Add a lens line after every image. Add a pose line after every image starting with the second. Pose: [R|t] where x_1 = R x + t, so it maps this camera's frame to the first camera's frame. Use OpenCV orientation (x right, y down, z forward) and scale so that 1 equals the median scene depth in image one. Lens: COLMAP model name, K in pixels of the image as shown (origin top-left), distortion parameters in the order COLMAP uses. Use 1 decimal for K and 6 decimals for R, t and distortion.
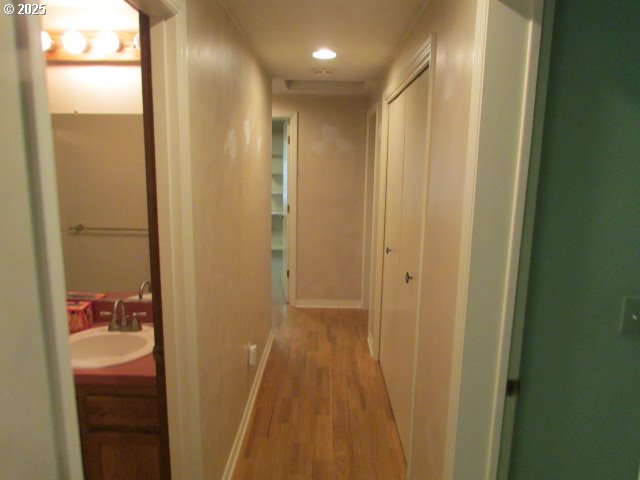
lens RADIAL K [[455.5, 0, 319.8], [0, 455.5, 239.8], [0, 0, 1]] dist [-0.030417, 0.006922]
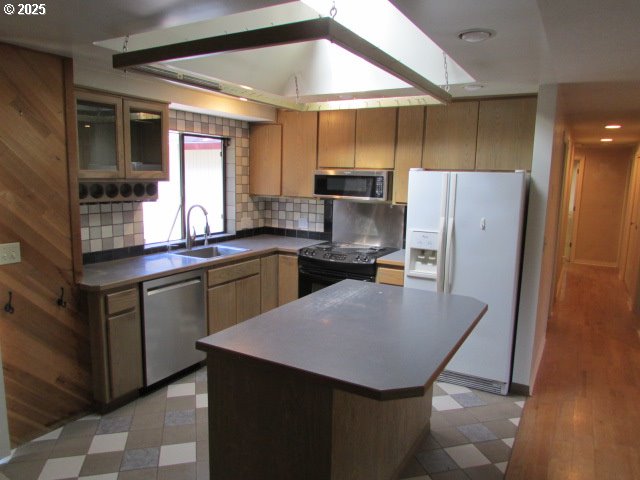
lens RADIAL K [[455.5, 0, 319.5], [0, 455.5, 240.1], [0, 0, 1]] dist [-0.030417, 0.006922]
pose [[0.870148, 0.074436, -0.487136, -0.071290], [-0.096337, 0.995147, -0.020020, 0.205820], [0.483281, 0.064350, 0.873097, -1.140422]]
